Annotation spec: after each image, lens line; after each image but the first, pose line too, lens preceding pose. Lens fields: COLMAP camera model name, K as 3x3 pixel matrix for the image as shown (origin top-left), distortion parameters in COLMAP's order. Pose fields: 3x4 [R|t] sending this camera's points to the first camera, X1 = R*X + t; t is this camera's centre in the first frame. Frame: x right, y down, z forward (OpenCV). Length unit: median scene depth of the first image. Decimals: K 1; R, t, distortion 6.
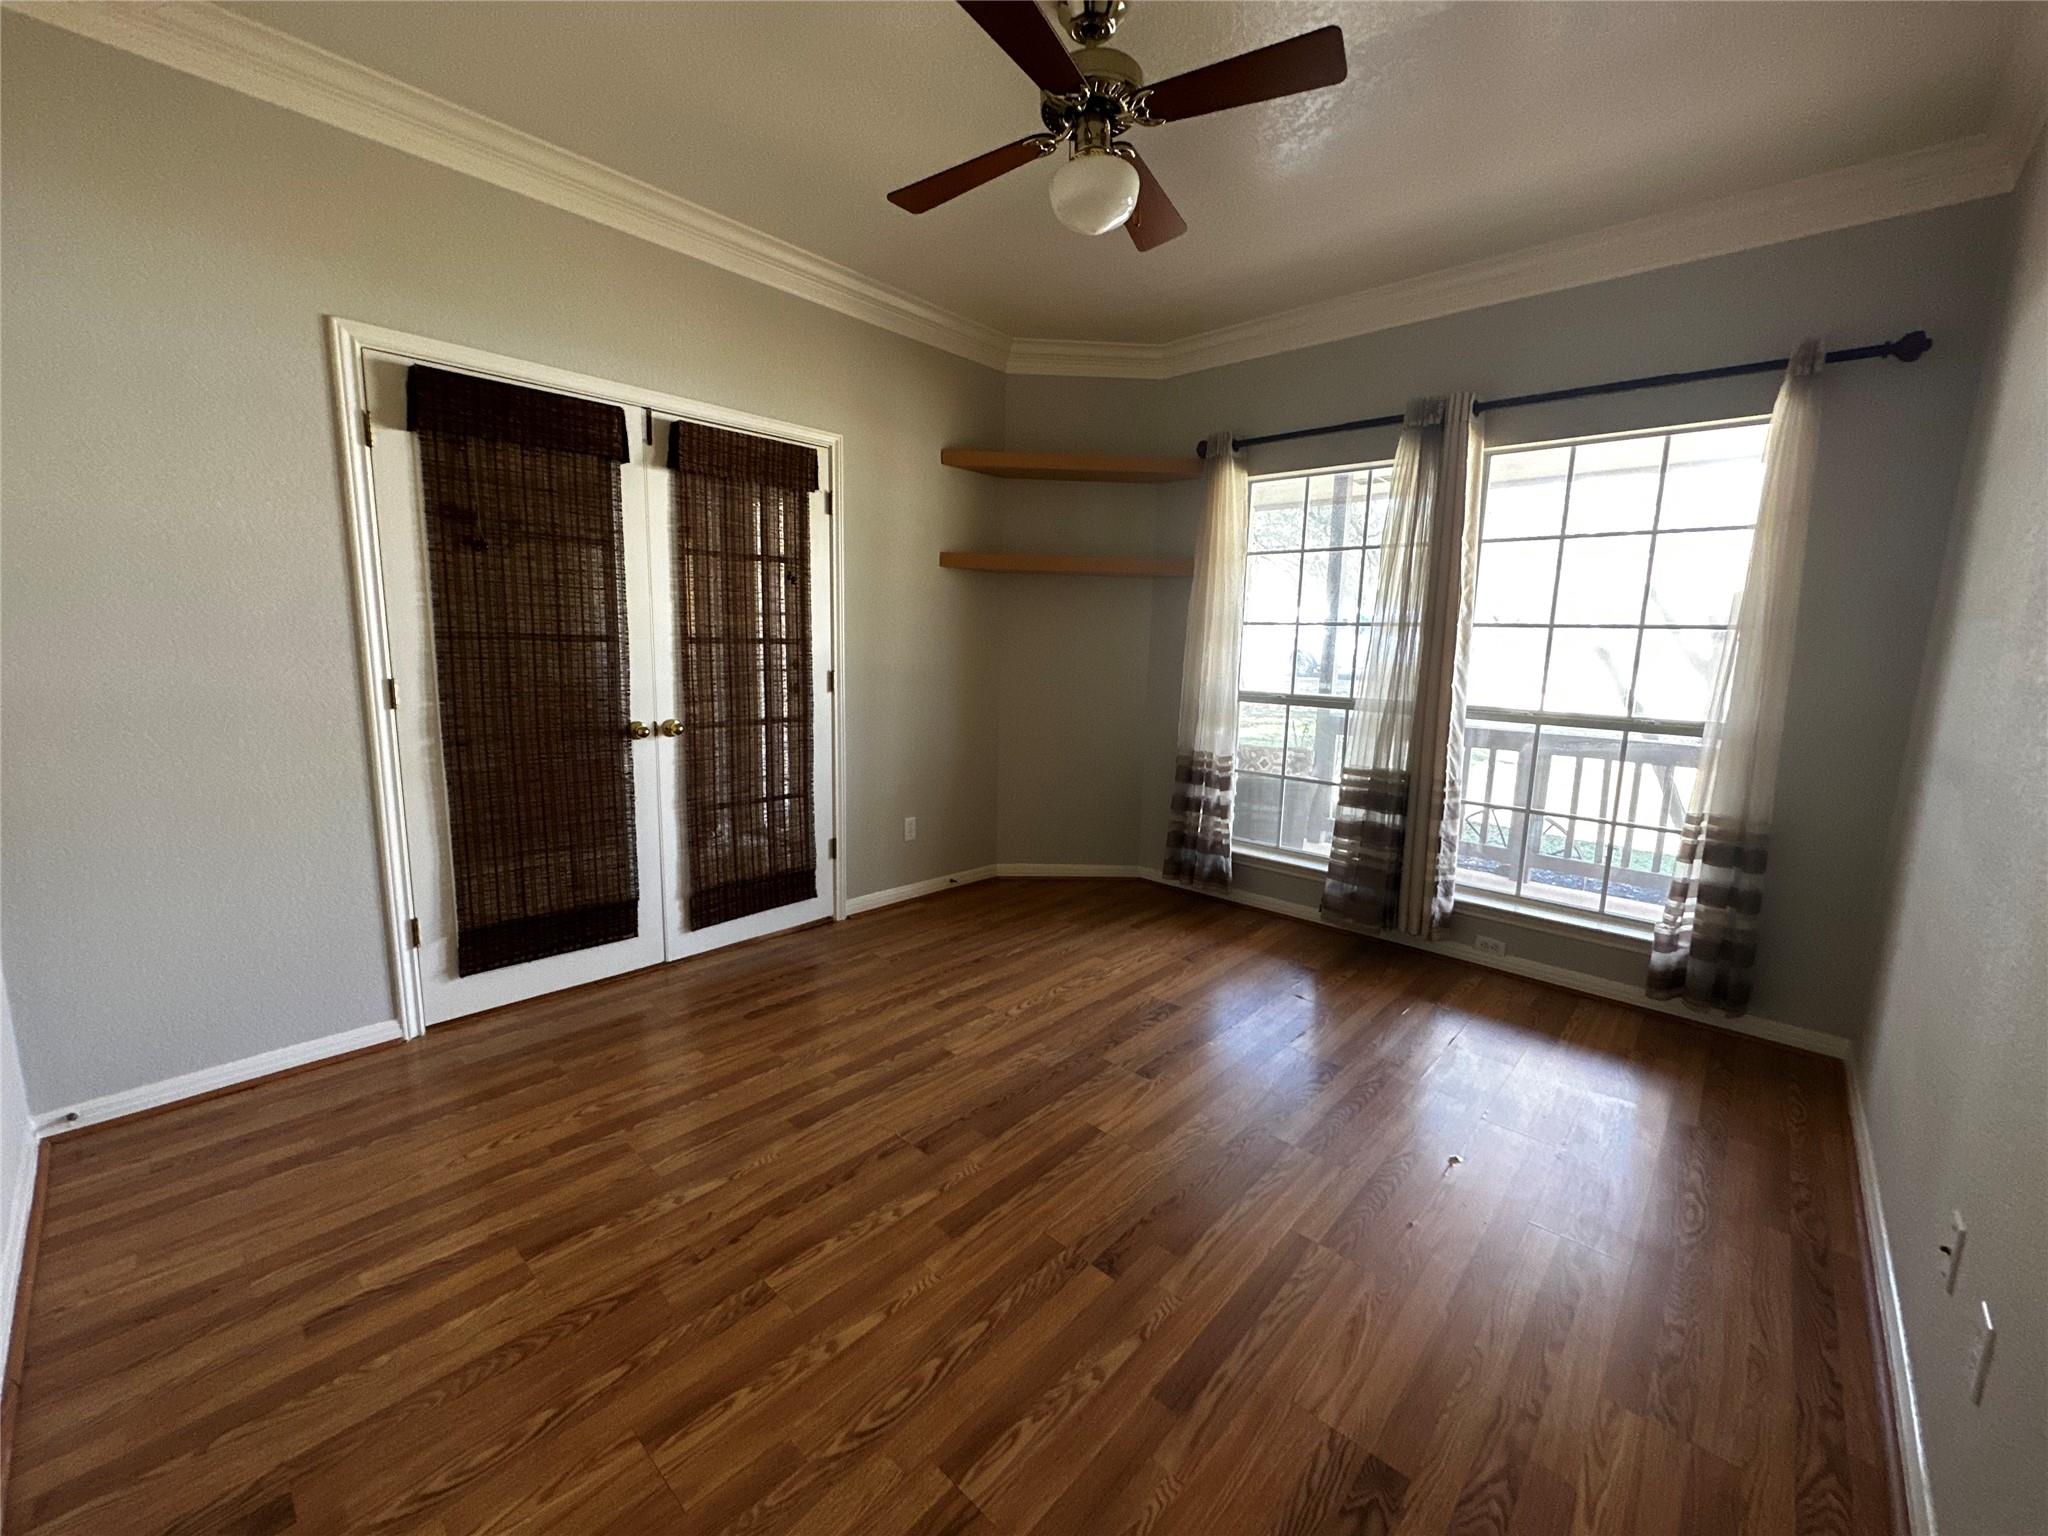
lens RADIAL K [[815.9, 0, 1010.2], [0, 815.9, 765.2], [0, 0, 1]] dist [-0.003927, 0.000731]
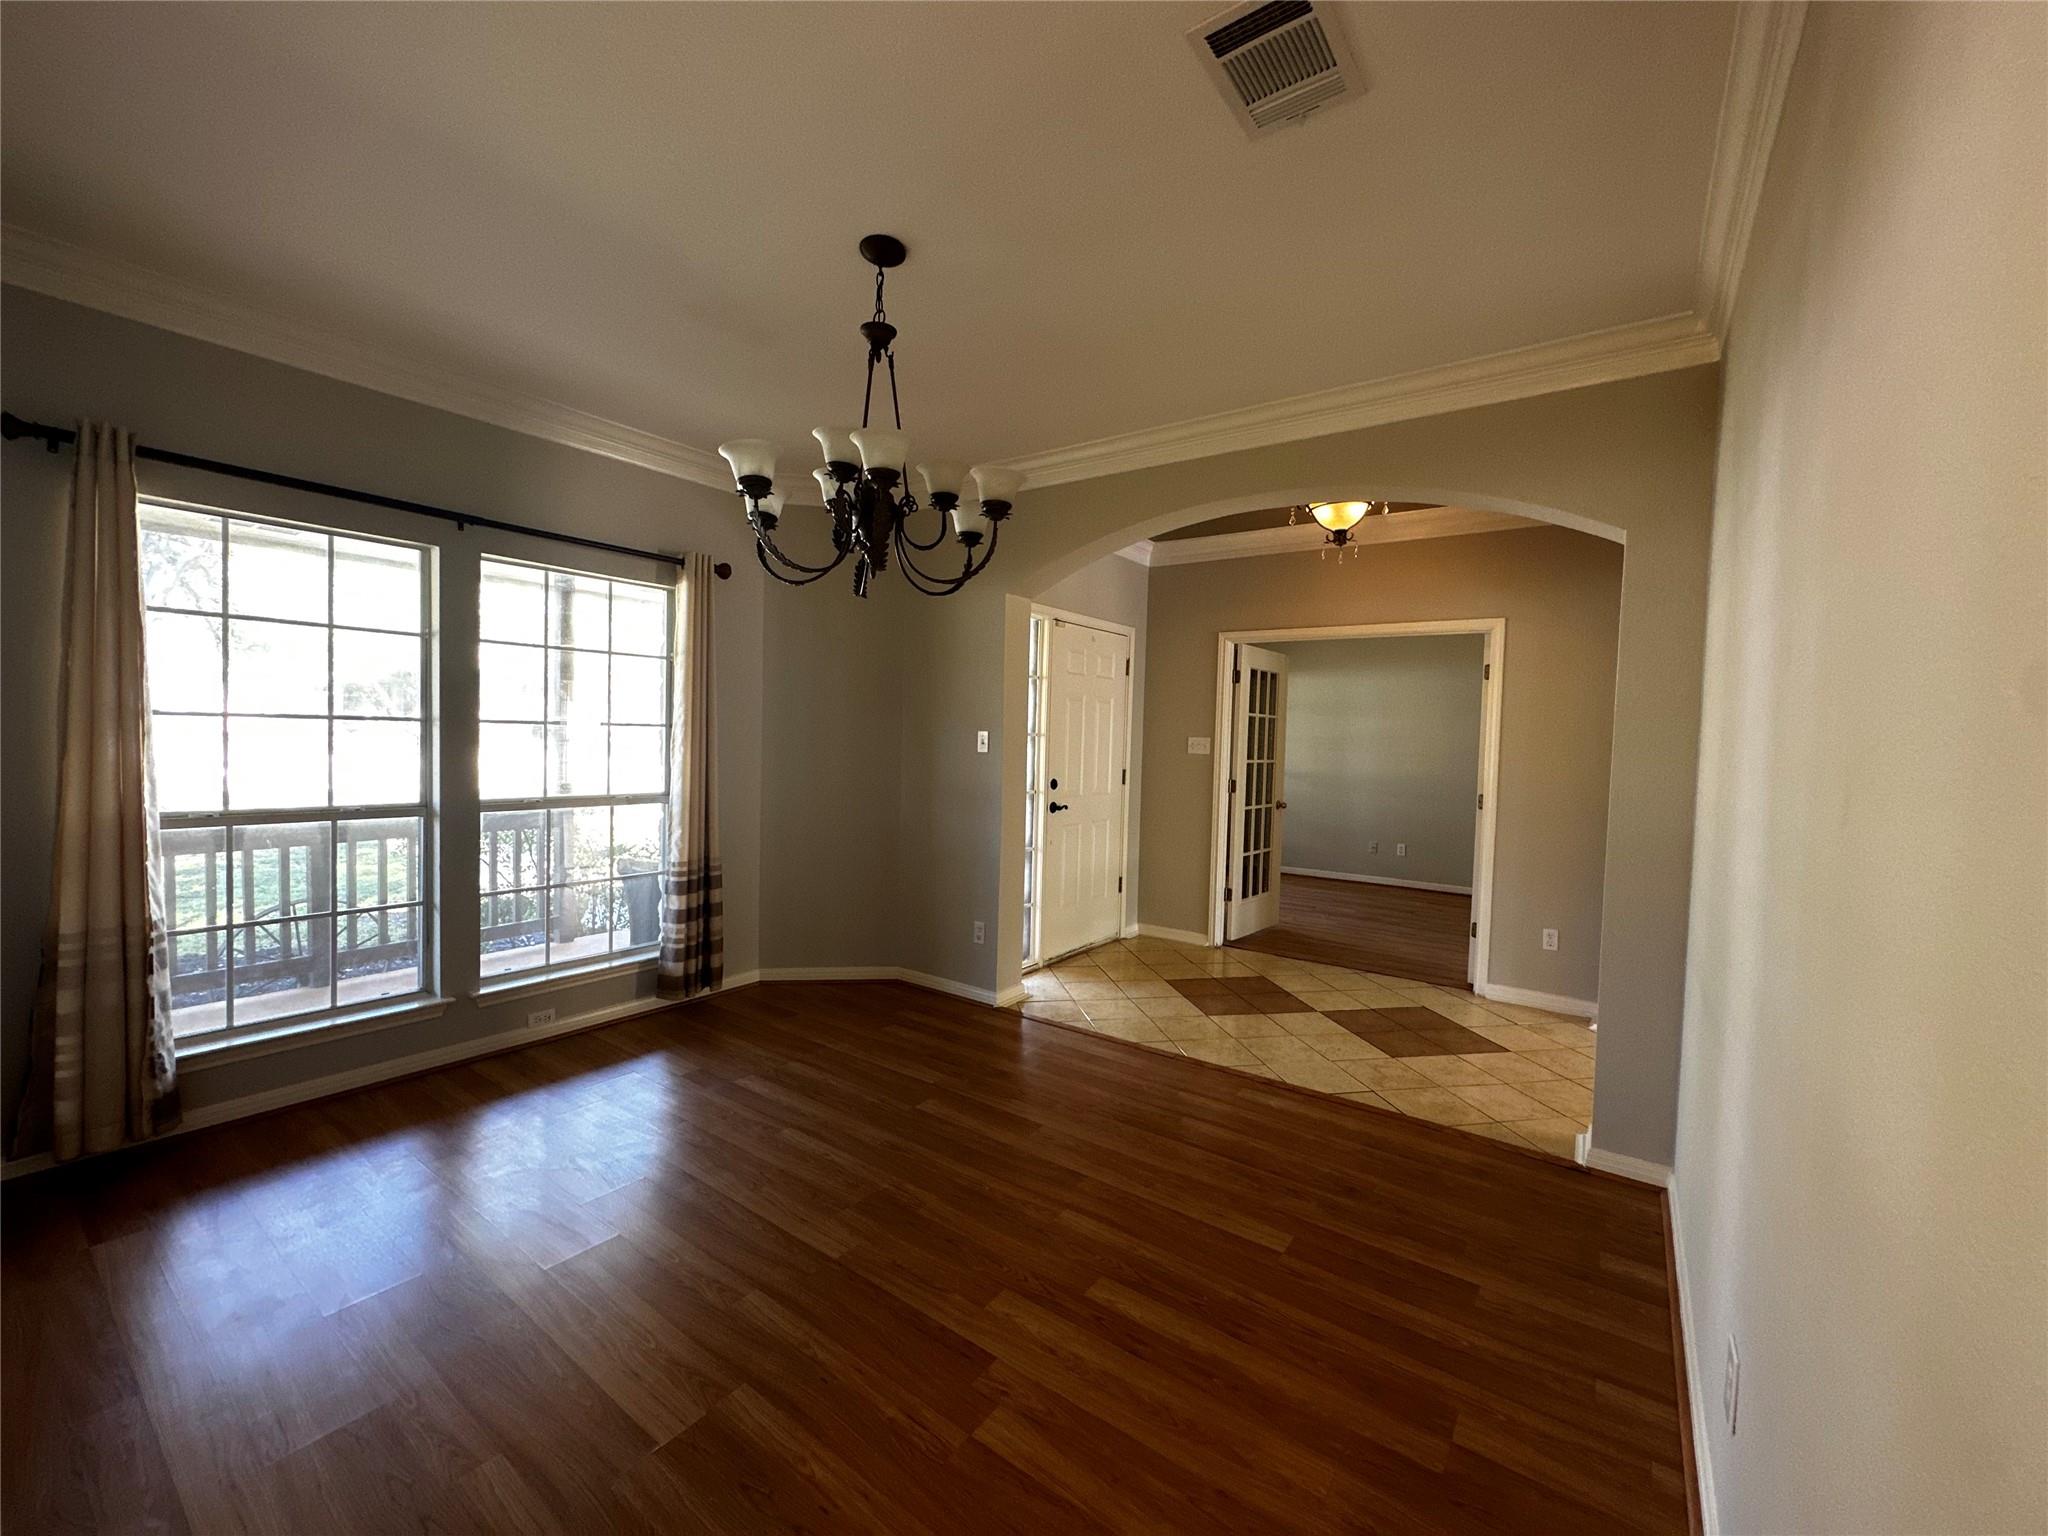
lens RADIAL K [[815.9, 0, 1023.0], [0, 815.9, 767.0], [0, 0, 1]] dist [-0.003927, 0.000731]
pose [[-0.110678, -0.059310, 0.992085, -0.377310], [0.118430, 0.990318, 0.072417, -0.078929], [-0.986775, 0.125508, -0.102582, 0.312193]]
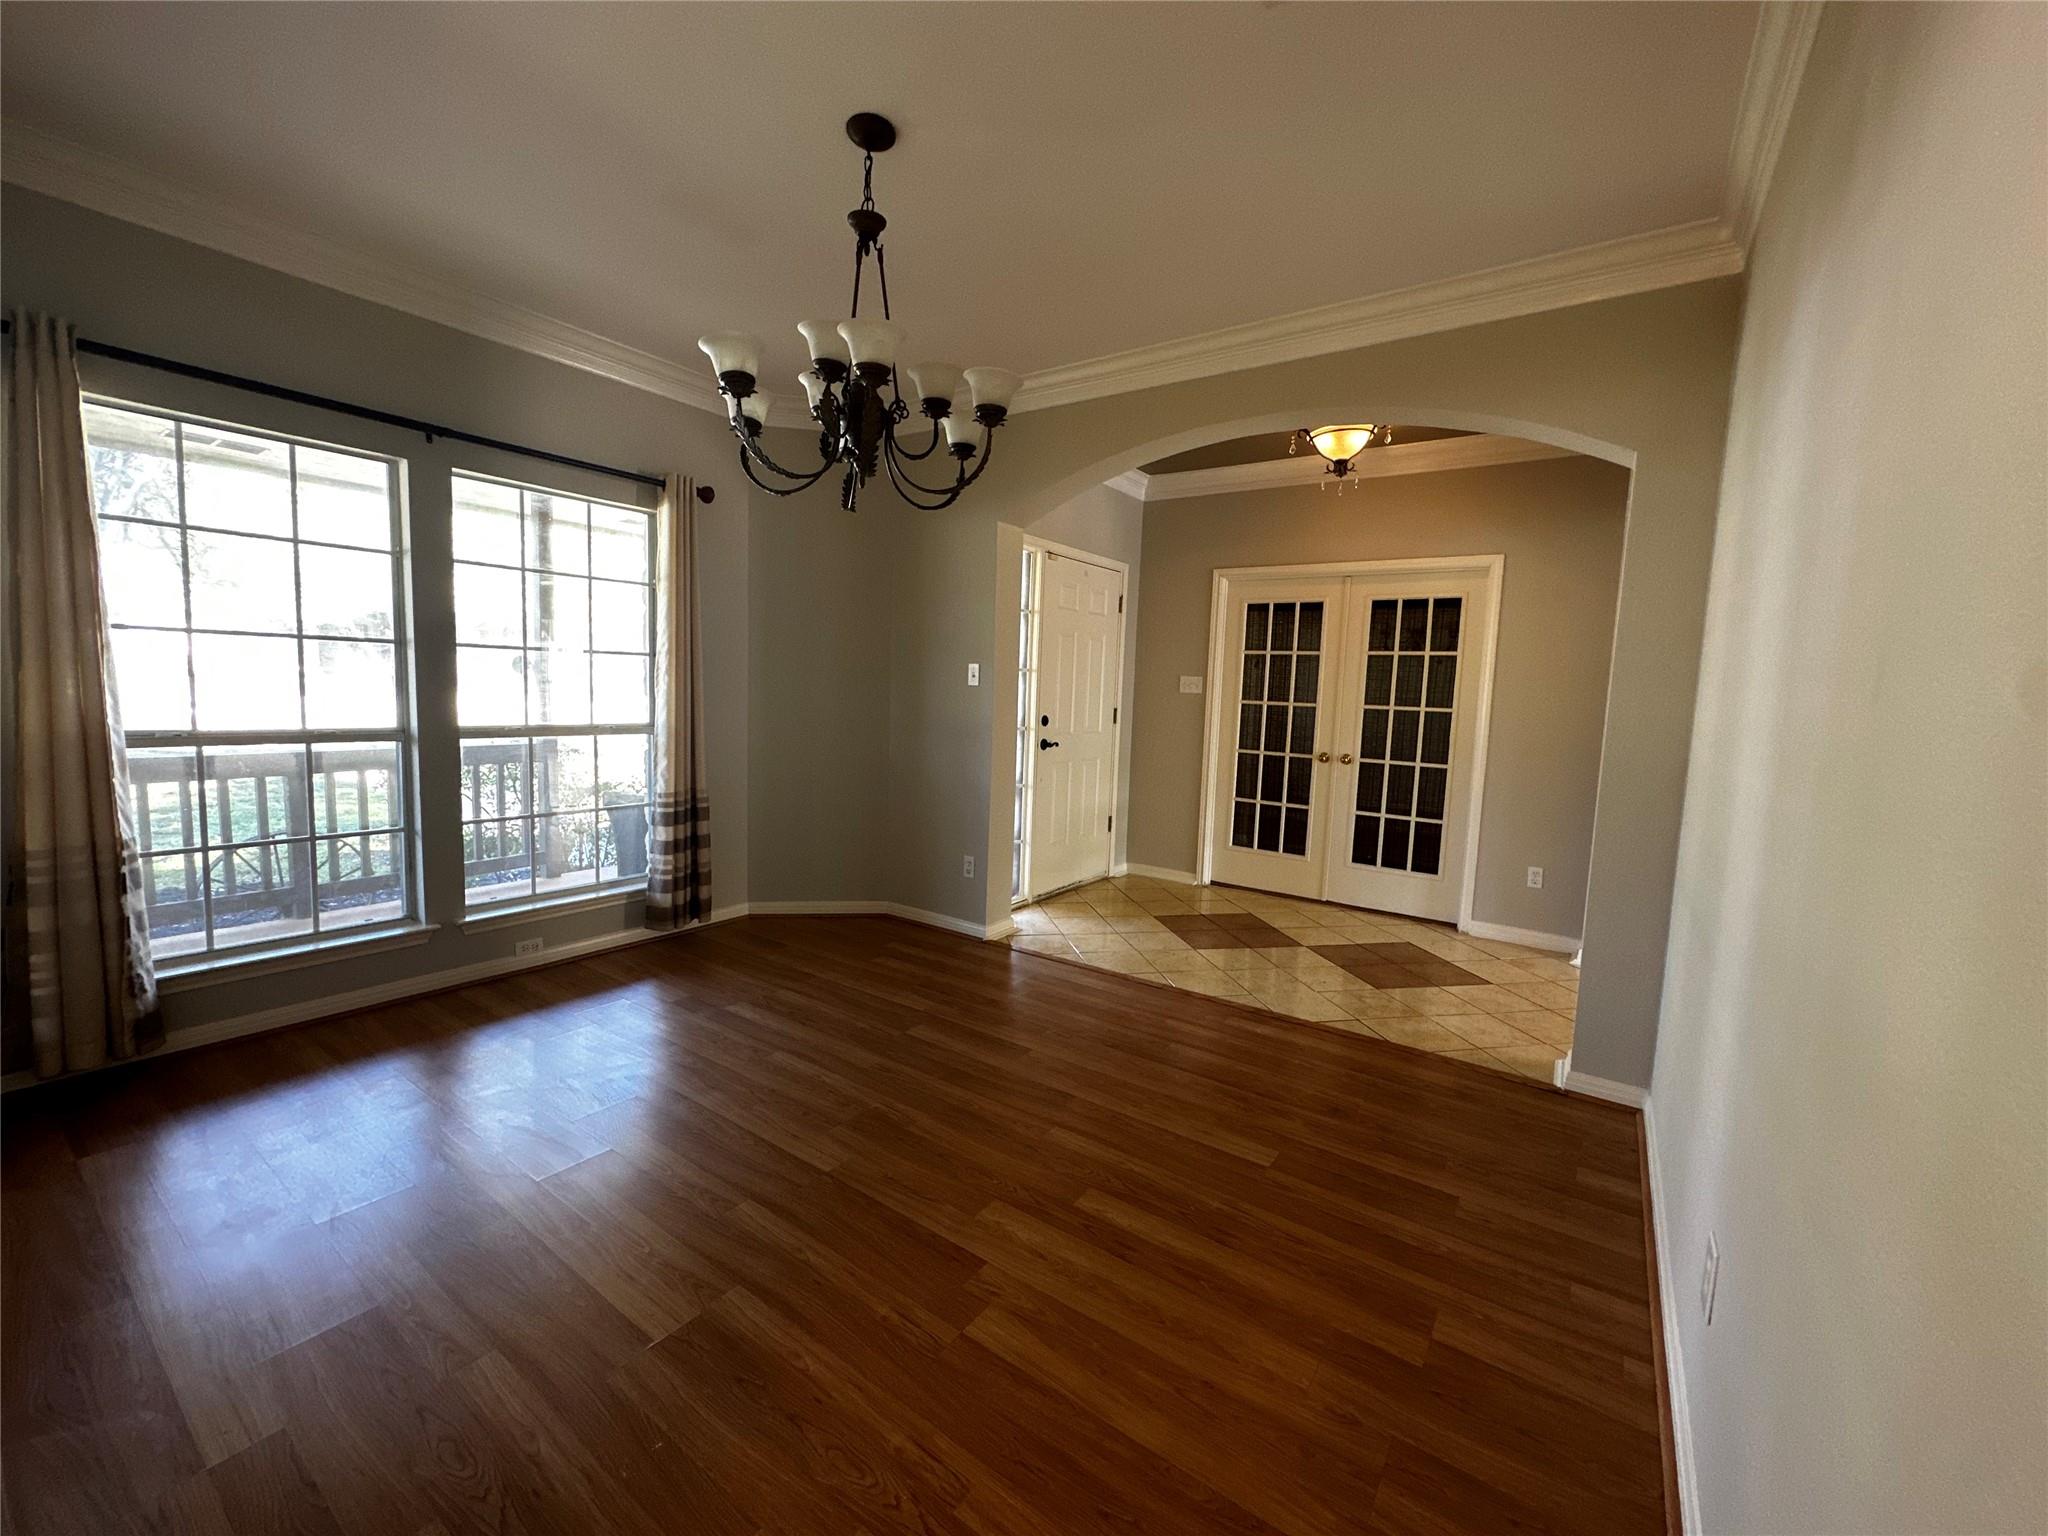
lens RADIAL K [[815.9, 0, 1022.7], [0, 815.9, 765.6], [0, 0, 1]] dist [-0.003927, 0.000731]
pose [[-0.123628, -0.118657, 0.985209, -0.369410], [0.109841, 0.985088, 0.132426, -0.060417], [-0.986231, 0.124588, -0.108751, 0.316296]]
